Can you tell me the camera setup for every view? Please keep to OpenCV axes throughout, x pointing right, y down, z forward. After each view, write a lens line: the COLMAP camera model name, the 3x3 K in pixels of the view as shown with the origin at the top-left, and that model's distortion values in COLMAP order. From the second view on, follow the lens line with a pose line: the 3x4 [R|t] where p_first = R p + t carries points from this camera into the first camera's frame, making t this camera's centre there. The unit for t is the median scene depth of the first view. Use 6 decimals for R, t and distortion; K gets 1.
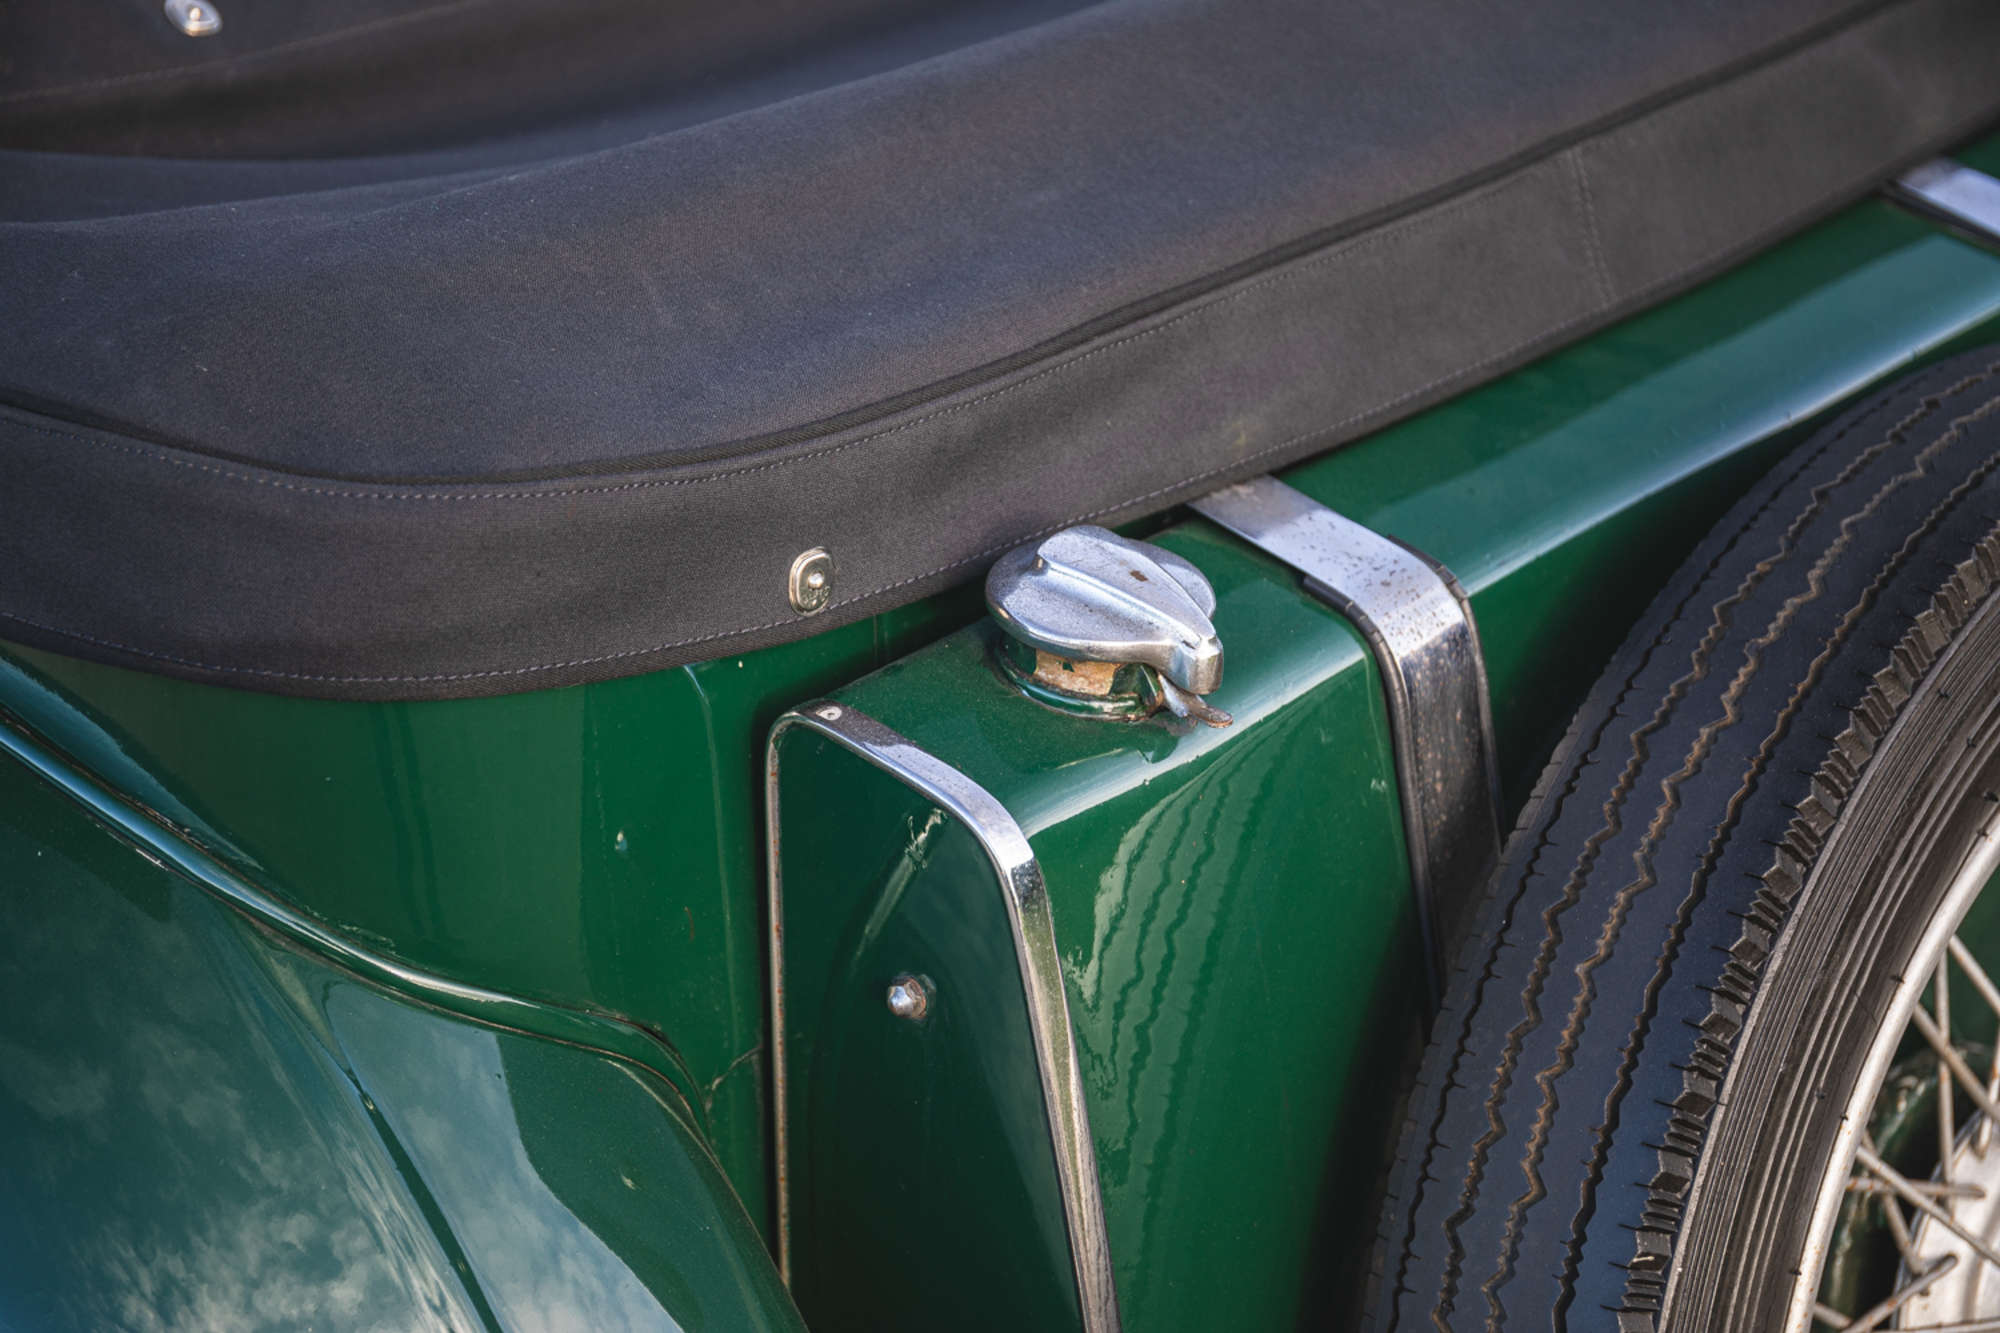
lens RADIAL K [[3657.0, 0, 1020.0], [0, 3657.0, 651.6], [0, 0, 1]] dist [0.114724, 0.000000]
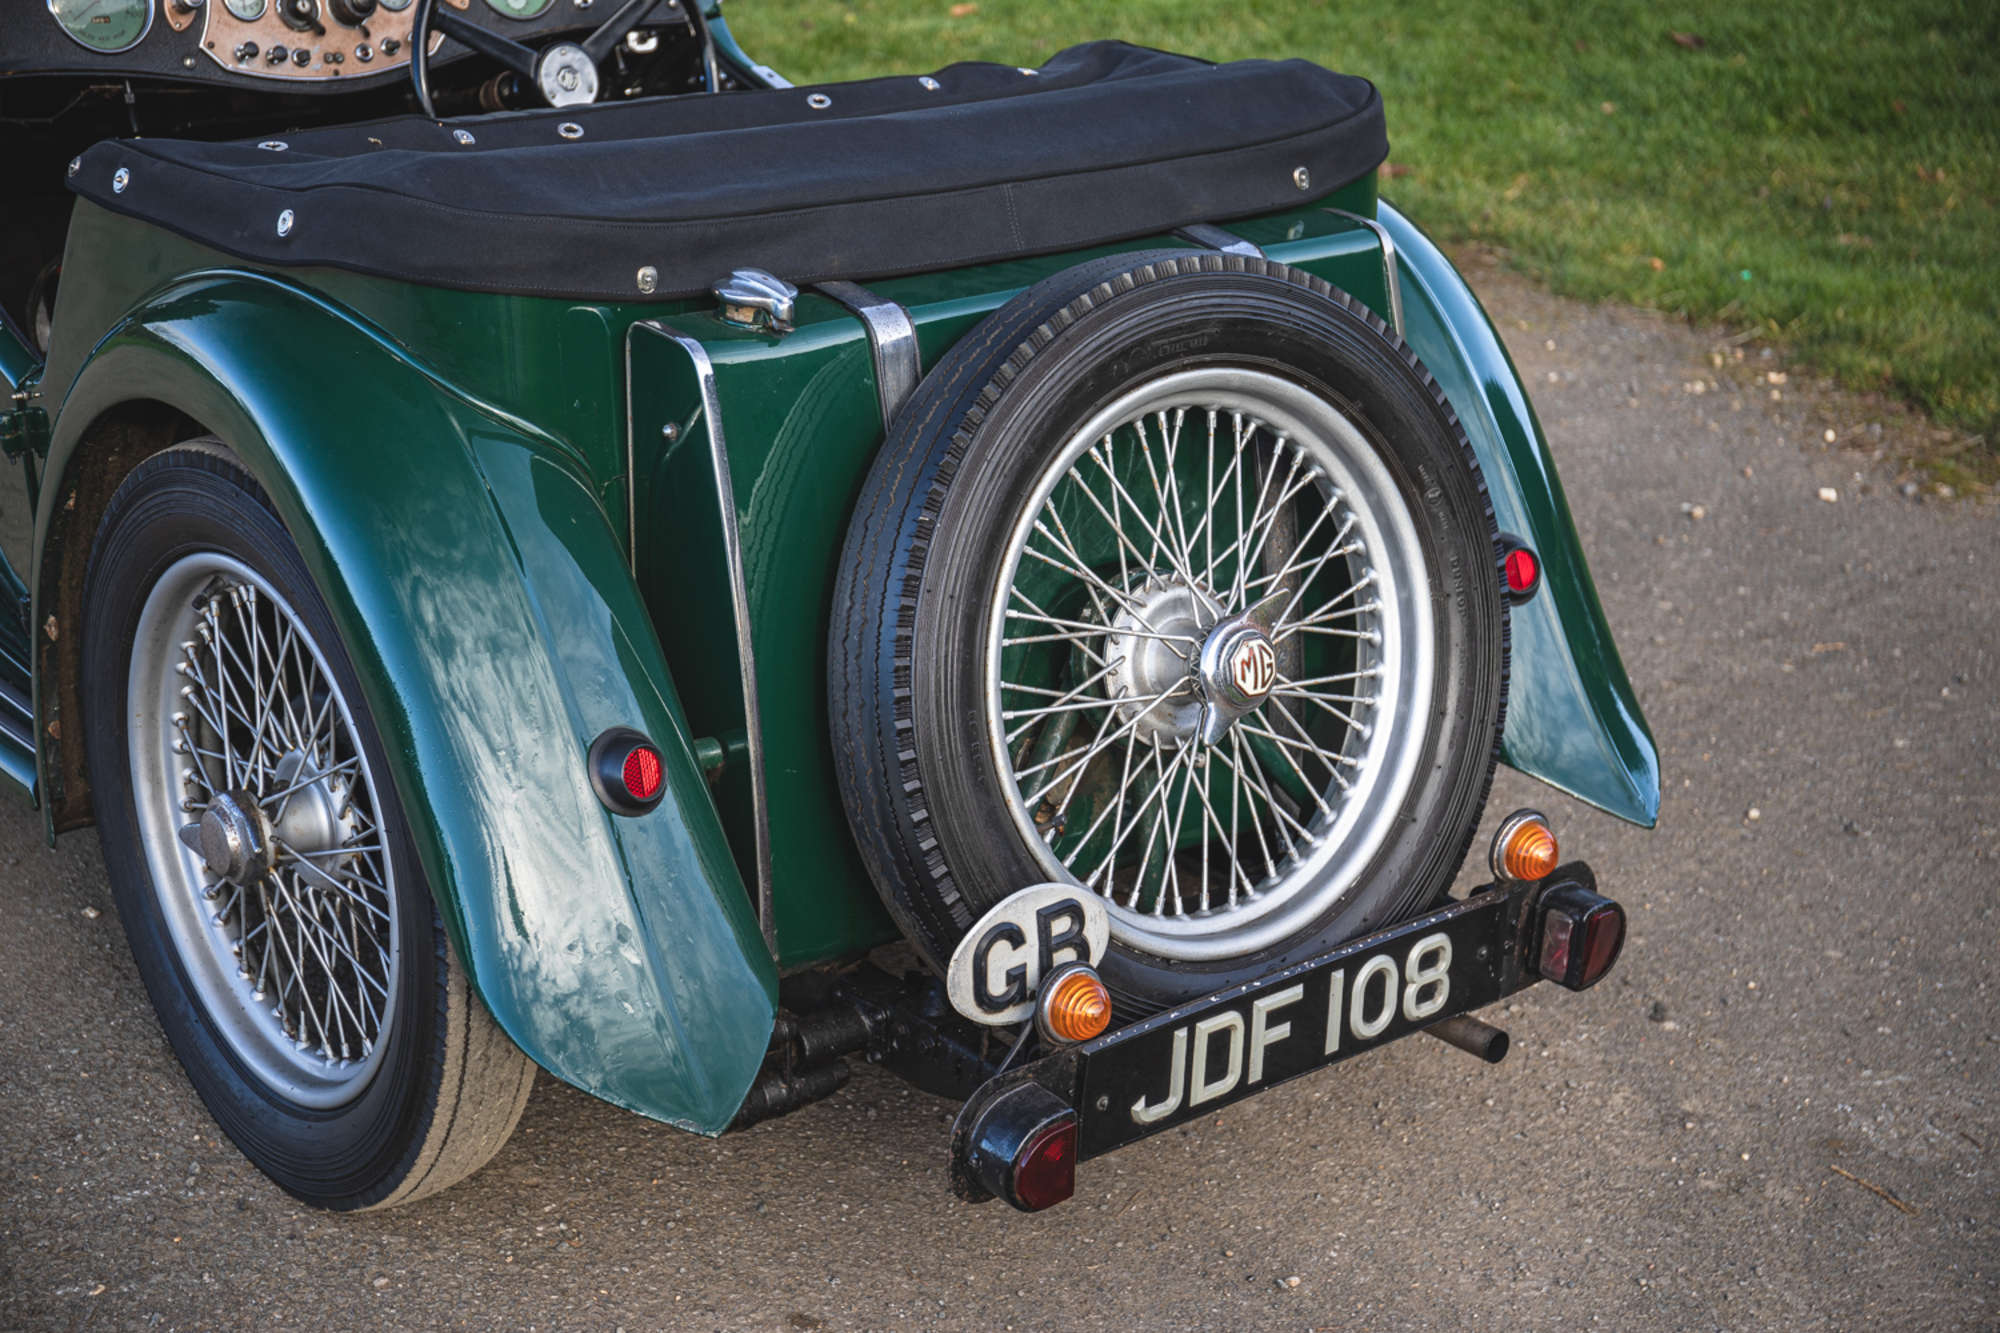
lens RADIAL K [[3149.2, 0, 992.9], [0, 3149.2, 677.9], [0, 0, 1]] dist [0.067510, 0.000000]
pose [[0.995493, 0.047925, -0.081839, 0.400617], [-0.059002, 0.988561, -0.138801, 0.579004], [0.074251, 0.143004, 0.986933, -1.226614]]
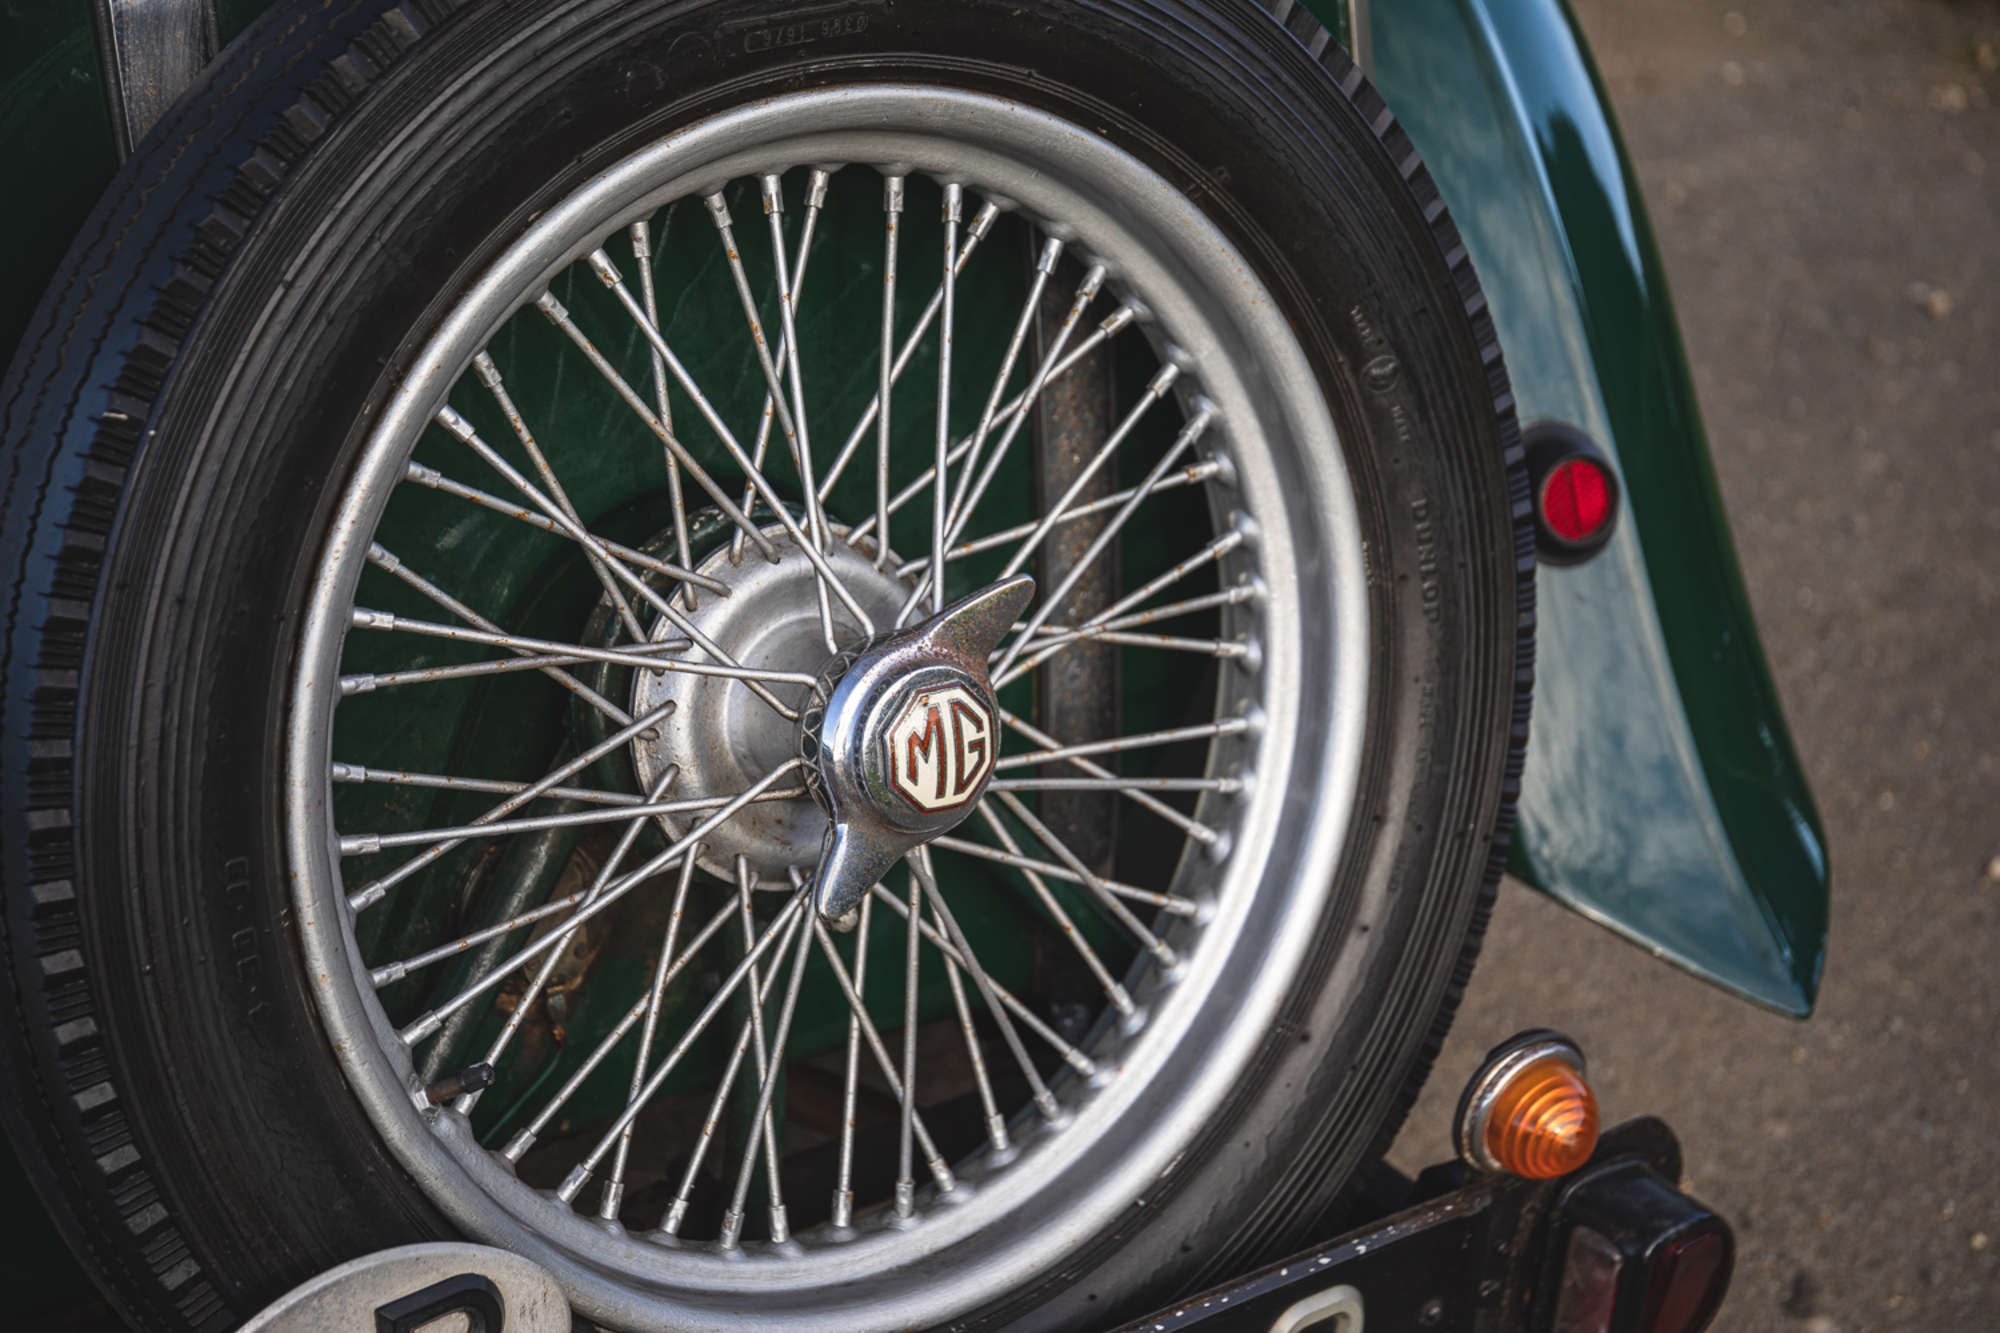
lens RADIAL K [[3657.0, 0, 993.9], [0, 3657.0, 670.6], [0, 0, 1]] dist [0.114724, 0.000000]
pose [[0.989319, 0.105808, -0.100259, 0.545189], [-0.111695, 0.992218, -0.055024, 0.267233], [0.093657, 0.065635, 0.993439, -0.111708]]
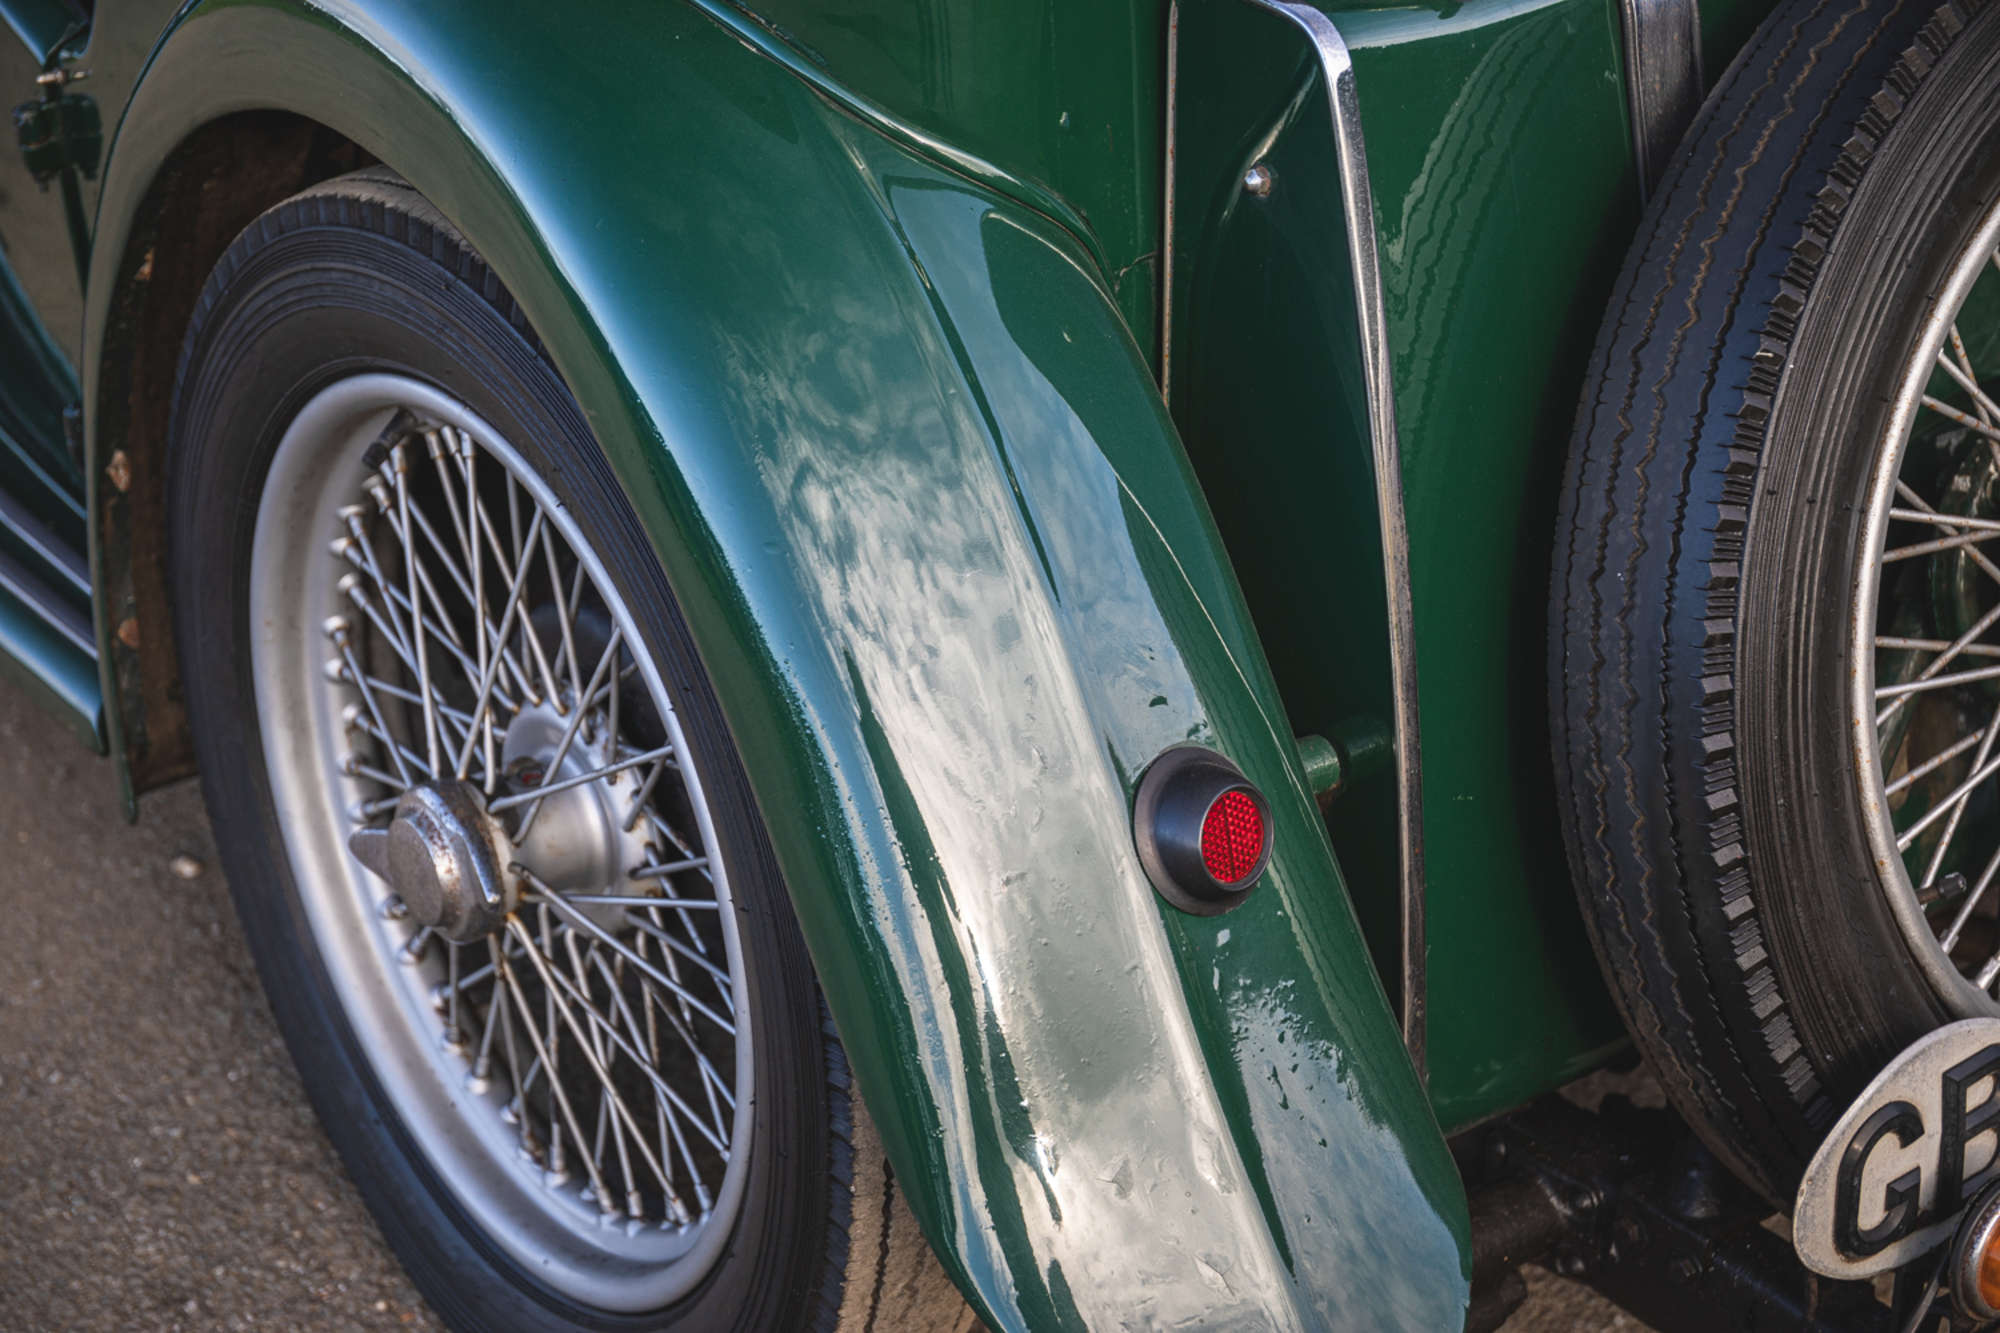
lens RADIAL K [[3657.0, 0, 1008.3], [0, 3657.0, 697.0], [0, 0, 1]] dist [0.114724, 0.000000]
pose [[0.991361, 0.056967, -0.118148, 0.052961], [-0.059745, 0.998011, -0.020104, 0.331222], [0.116768, 0.026989, 0.992792, -0.427182]]
